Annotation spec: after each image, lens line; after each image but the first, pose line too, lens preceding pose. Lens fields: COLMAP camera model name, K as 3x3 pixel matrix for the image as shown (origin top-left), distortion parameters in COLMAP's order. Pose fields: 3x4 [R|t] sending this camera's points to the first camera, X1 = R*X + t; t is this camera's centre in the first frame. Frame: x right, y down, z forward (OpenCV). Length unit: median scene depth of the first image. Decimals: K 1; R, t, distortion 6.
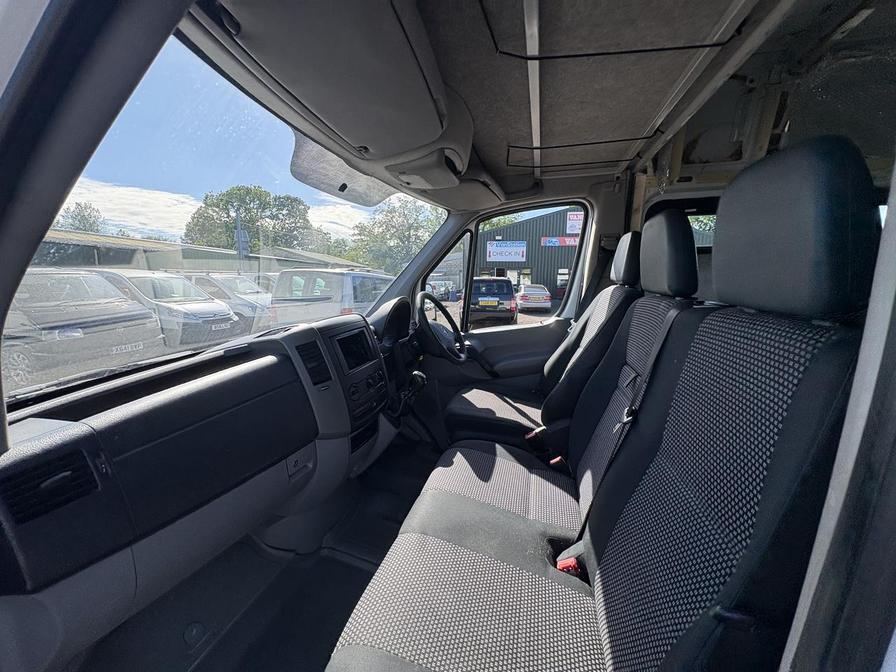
lens RADIAL K [[356.3, 0, 448.6], [0, 356.3, 334.0], [0, 0, 1]] dist [0.000177, -0.000487]
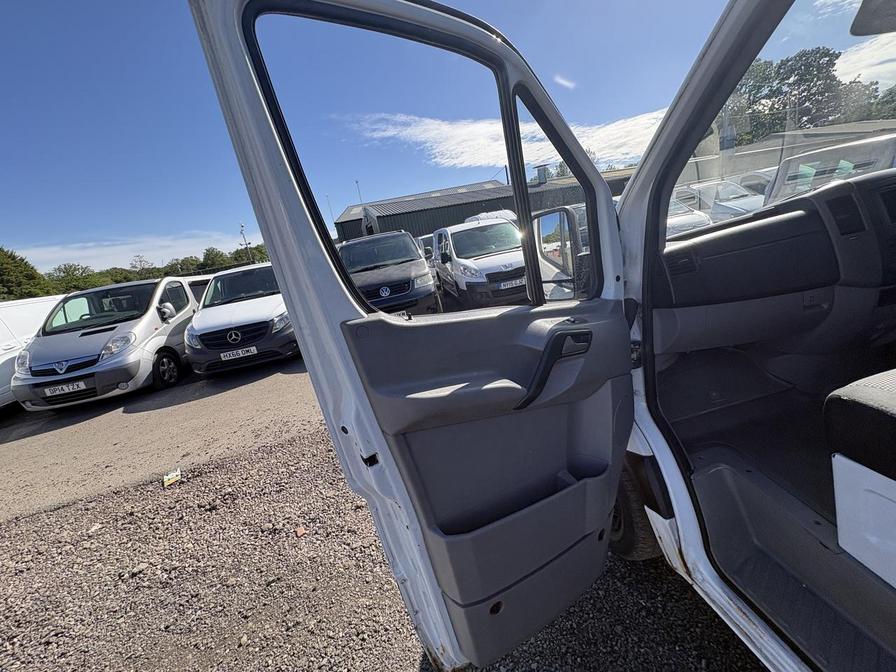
lens RADIAL K [[356.3, 0, 445.7], [0, 356.3, 335.4], [0, 0, 1]] dist [0.000177, -0.000487]
pose [[0.403489, 0.162150, -0.900502, 0.018361], [0.043509, 0.979659, 0.195898, 0.017816], [0.913949, -0.118223, 0.388227, -0.061908]]
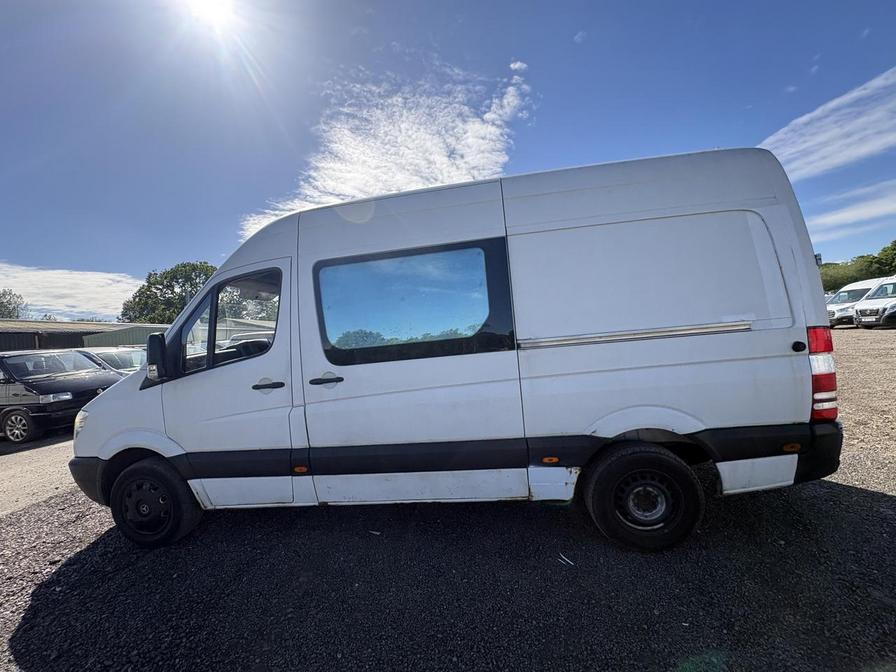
lens RADIAL K [[356.3, 0, 449.0], [0, 356.3, 338.3], [0, 0, 1]] dist [0.000177, -0.000487]
pose [[0.989120, -0.089493, 0.116762, 0.100651], [0.104959, 0.985428, -0.133850, 0.057329], [-0.103082, 0.144649, 0.984099, -0.229383]]
